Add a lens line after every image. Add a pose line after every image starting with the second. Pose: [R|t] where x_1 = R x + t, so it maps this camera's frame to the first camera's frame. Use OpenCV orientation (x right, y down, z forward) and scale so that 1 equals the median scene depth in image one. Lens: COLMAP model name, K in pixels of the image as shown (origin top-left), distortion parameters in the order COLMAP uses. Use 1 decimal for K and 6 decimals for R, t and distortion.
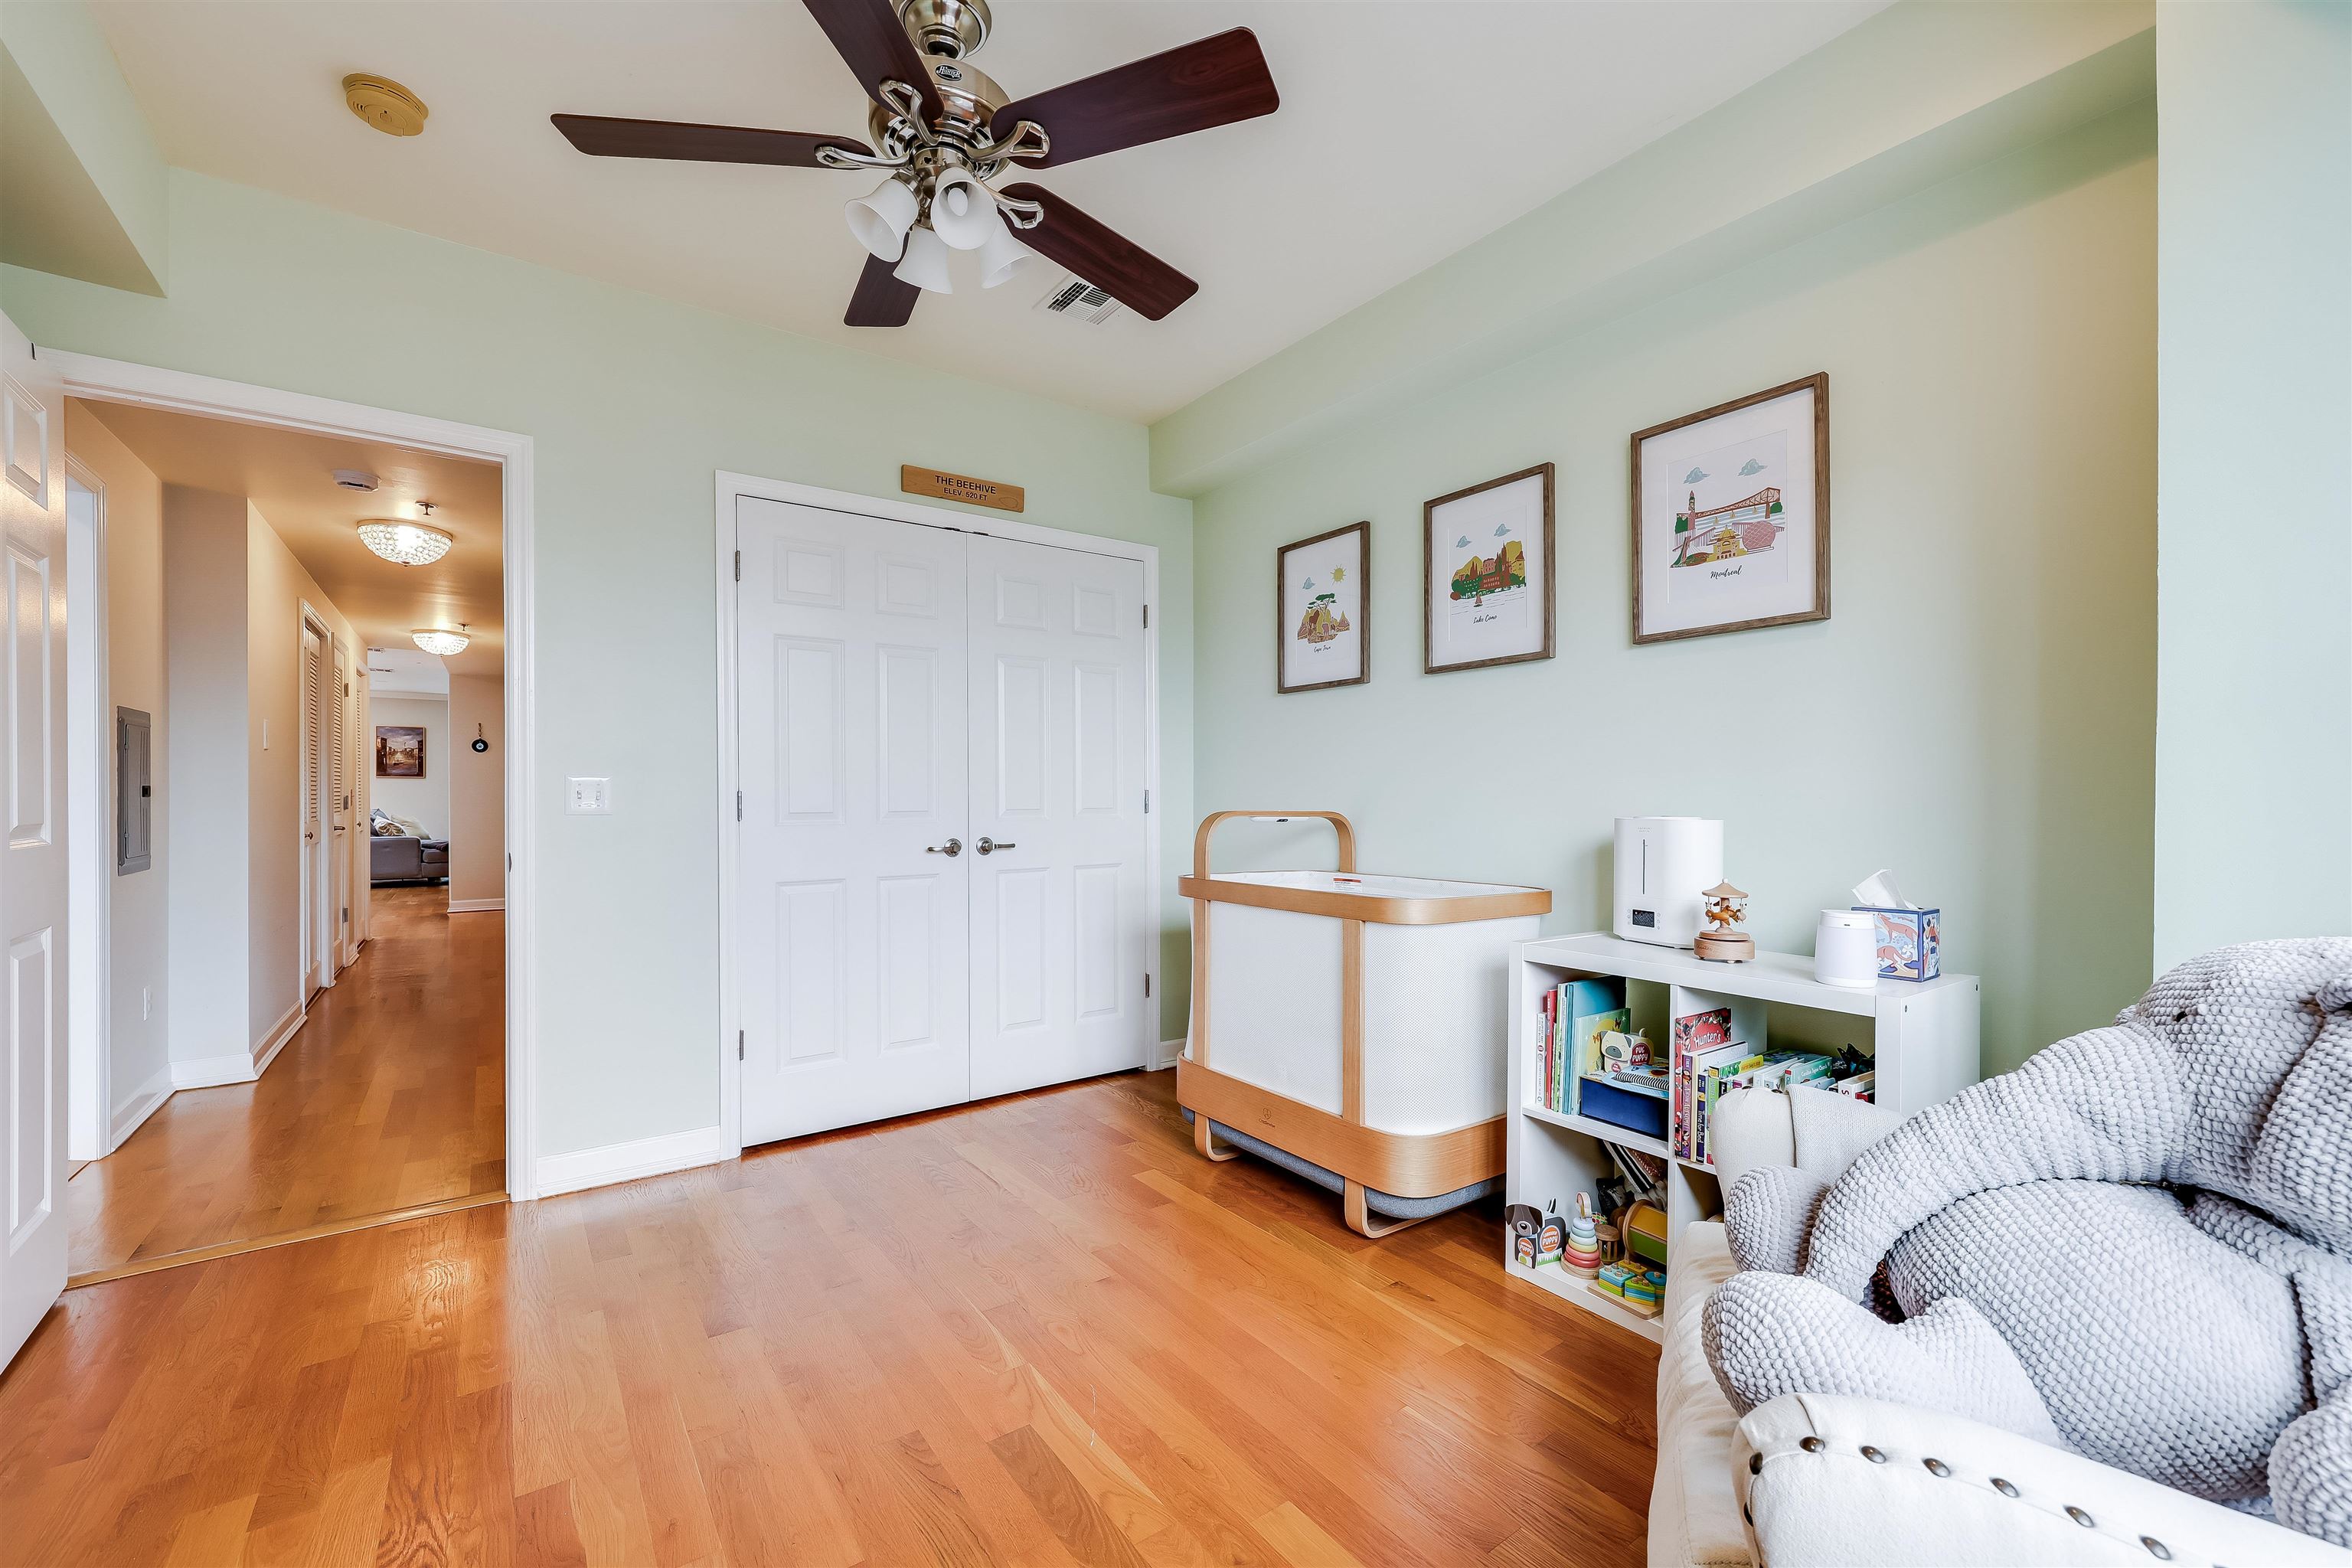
lens RADIAL K [[1000.7, 0, 1176.6], [0, 1000.7, 800.2], [0, 0, 1]] dist [0.000214, -0.000021]
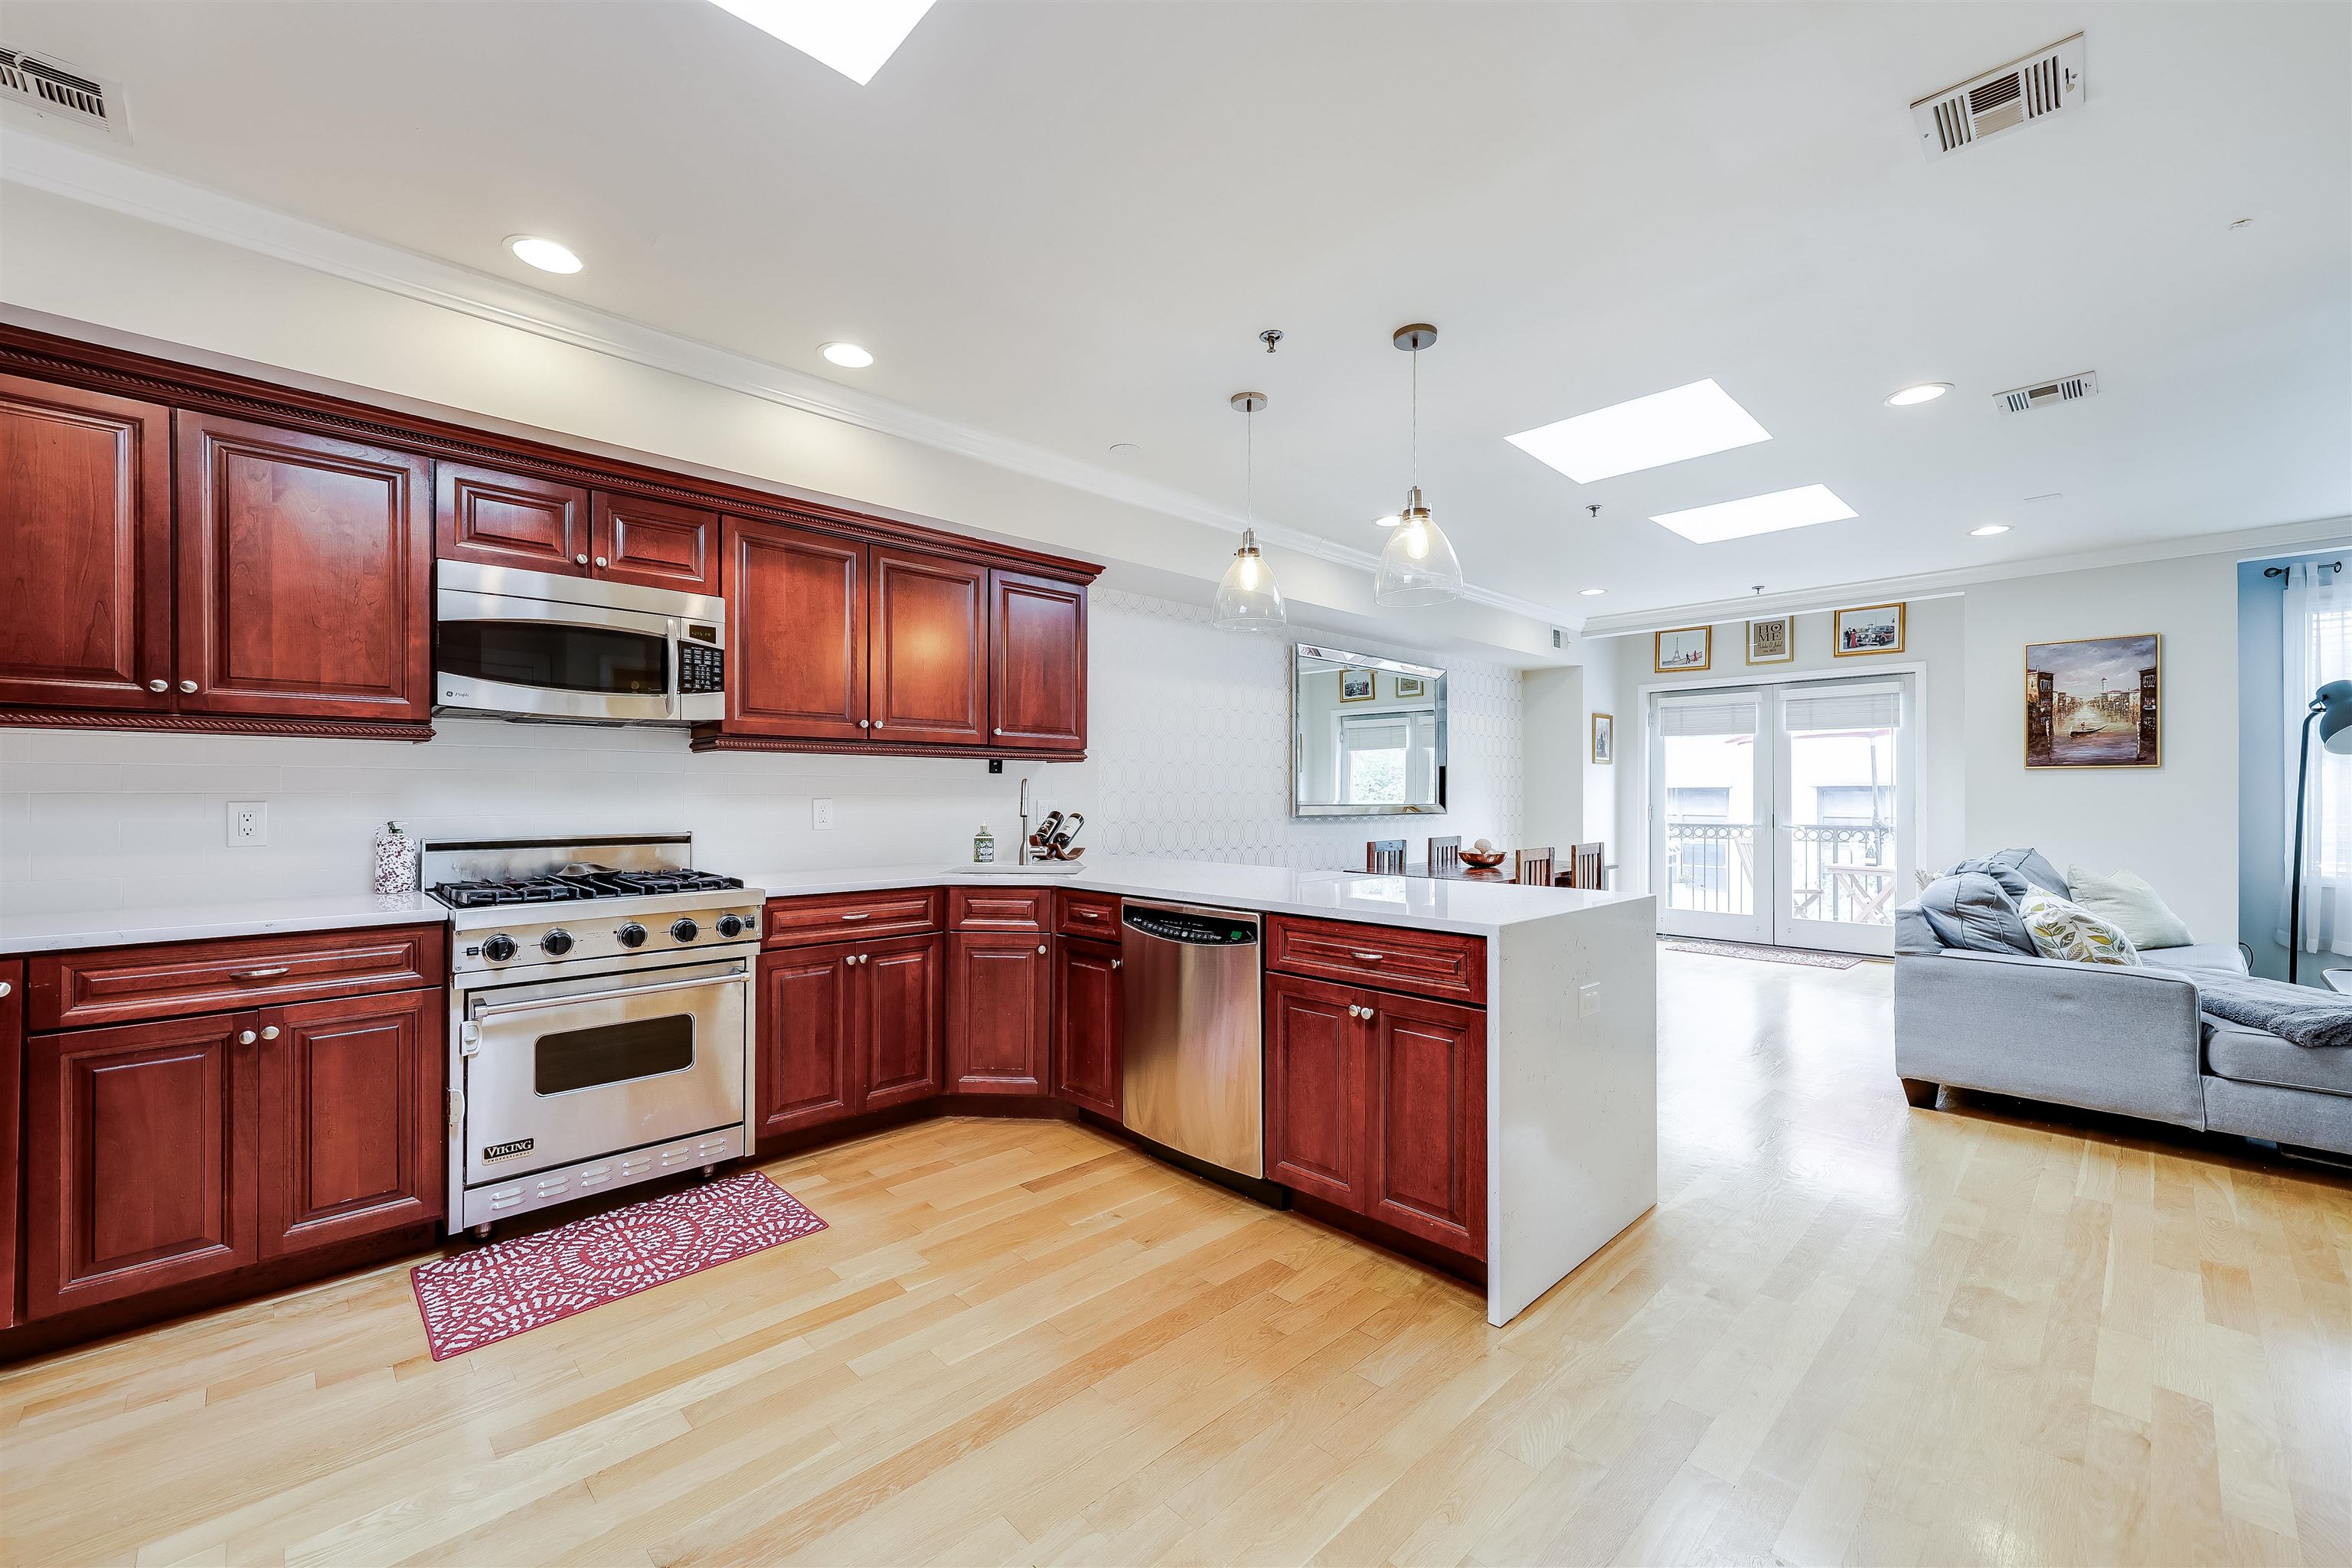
lens RADIAL K [[920.0, 0, 1176.0], [0, 920.0, 801.0], [0, 0, 1]] dist [-0.000877, -0.000091]
pose [[0.152397, 0.000510, -0.988319, -0.472333], [0.000486, 1.000000, 0.000591, -0.009589], [0.988319, -0.000571, 0.152396, 0.588396]]
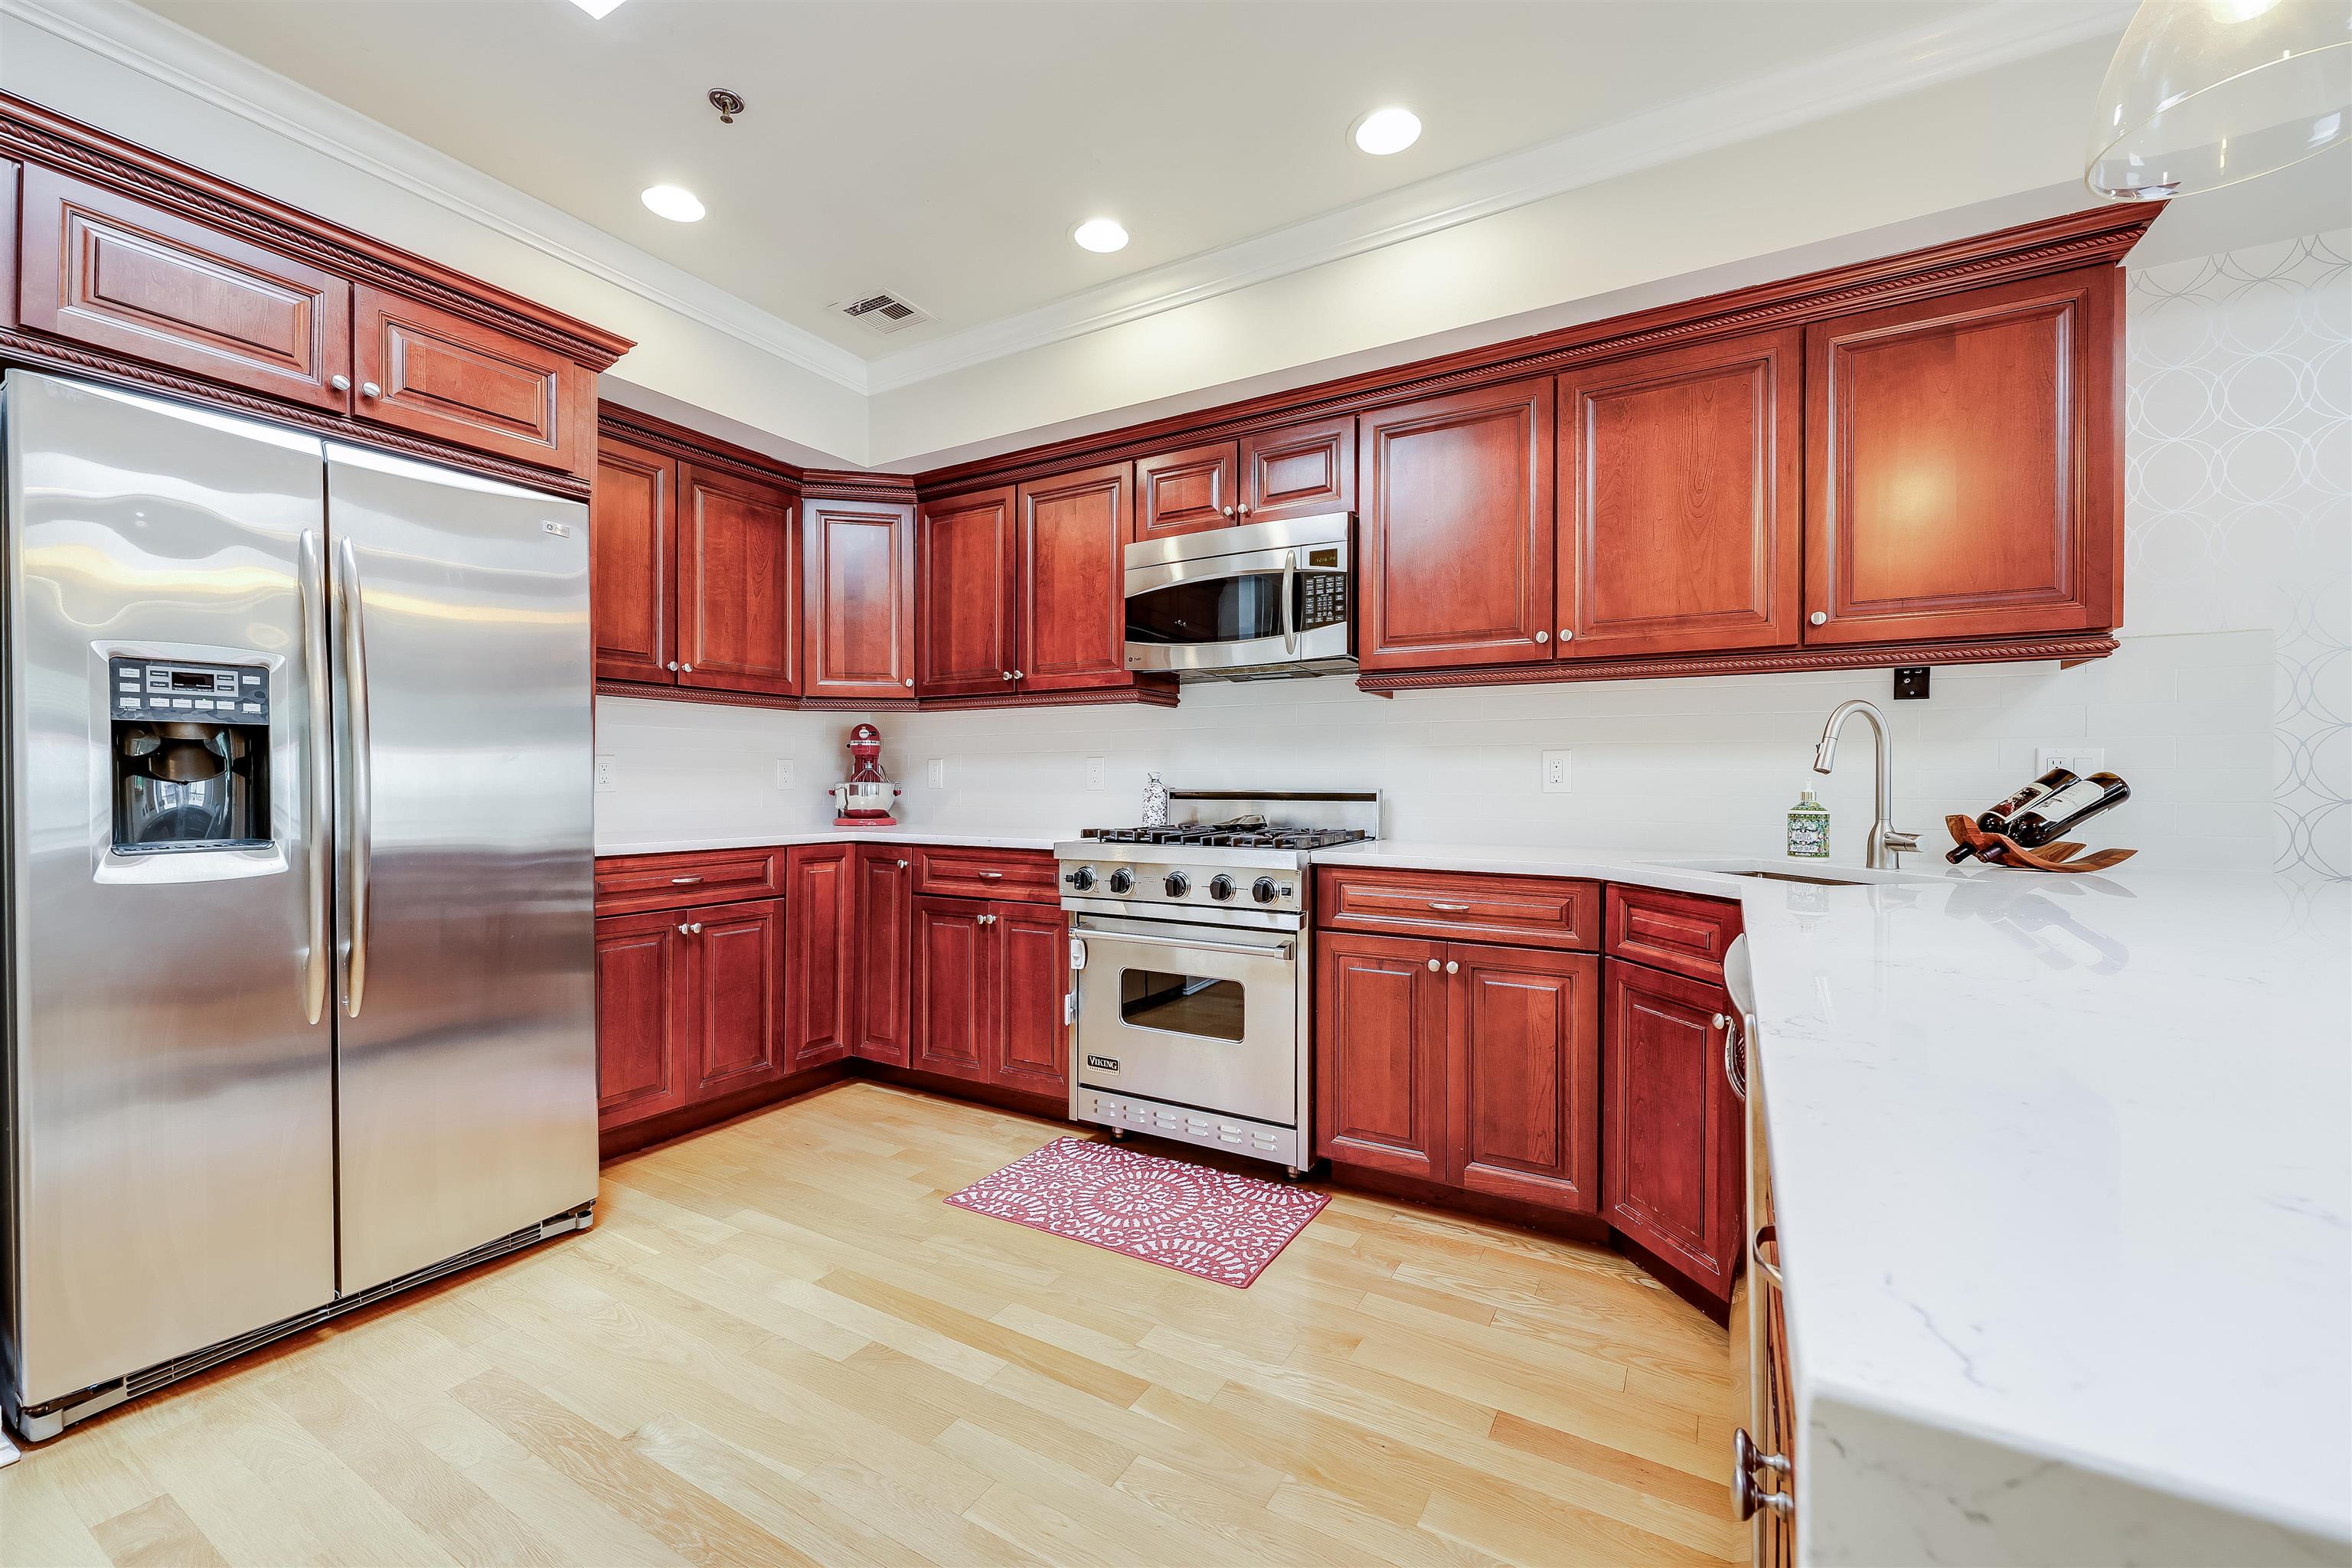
lens RADIAL K [[956.6, 0, 1200.8], [0, 956.6, 793.4], [0, 0, 1]] dist [-0.002377, -0.000233]
pose [[-0.912504, -0.008868, -0.408971, -0.596570], [-0.010737, 0.999940, 0.002274, -0.001002], [0.408926, 0.006466, -0.912545, 0.678215]]
